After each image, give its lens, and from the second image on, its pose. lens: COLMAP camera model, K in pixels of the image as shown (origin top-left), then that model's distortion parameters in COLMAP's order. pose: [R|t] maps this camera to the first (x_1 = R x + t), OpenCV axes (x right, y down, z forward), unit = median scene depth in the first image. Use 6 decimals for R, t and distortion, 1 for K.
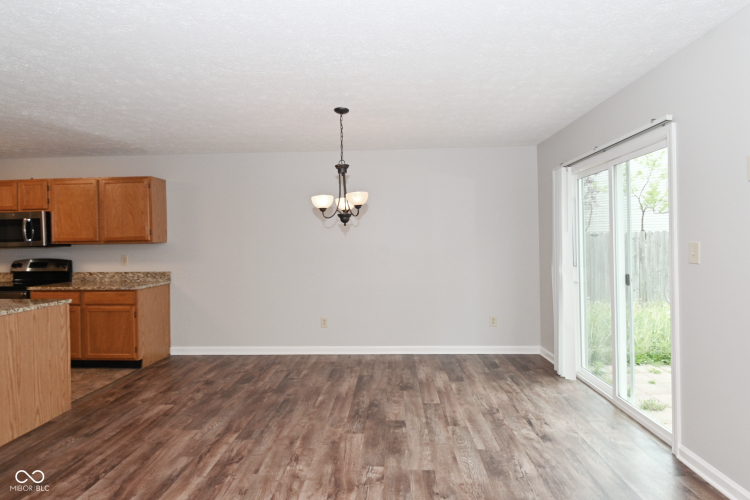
lens RADIAL K [[393.7, 0, 382.7], [0, 393.7, 243.0], [0, 0, 1]] dist [0.016757, -0.023979]
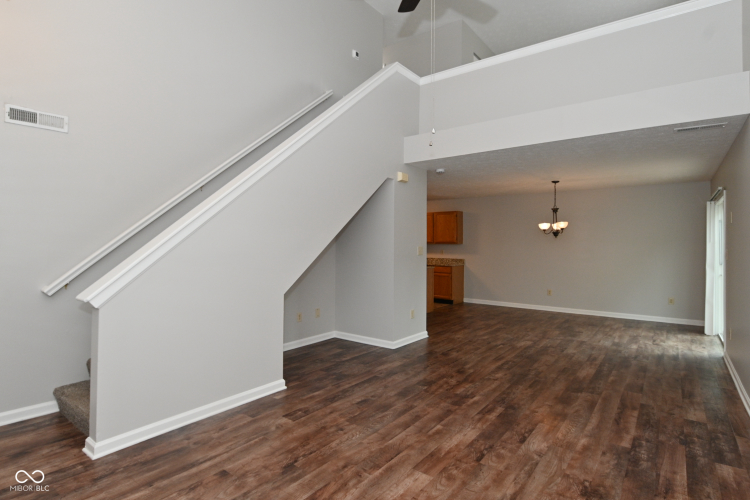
lens RADIAL K [[393.7, 0, 378.6], [0, 393.7, 243.4], [0, 0, 1]] dist [0.016757, -0.023979]
pose [[0.823779, 0.014977, -0.566712, 0.309880], [-0.011158, 0.999886, 0.010205, -0.026654], [0.566801, -0.002084, 0.823852, -1.225508]]
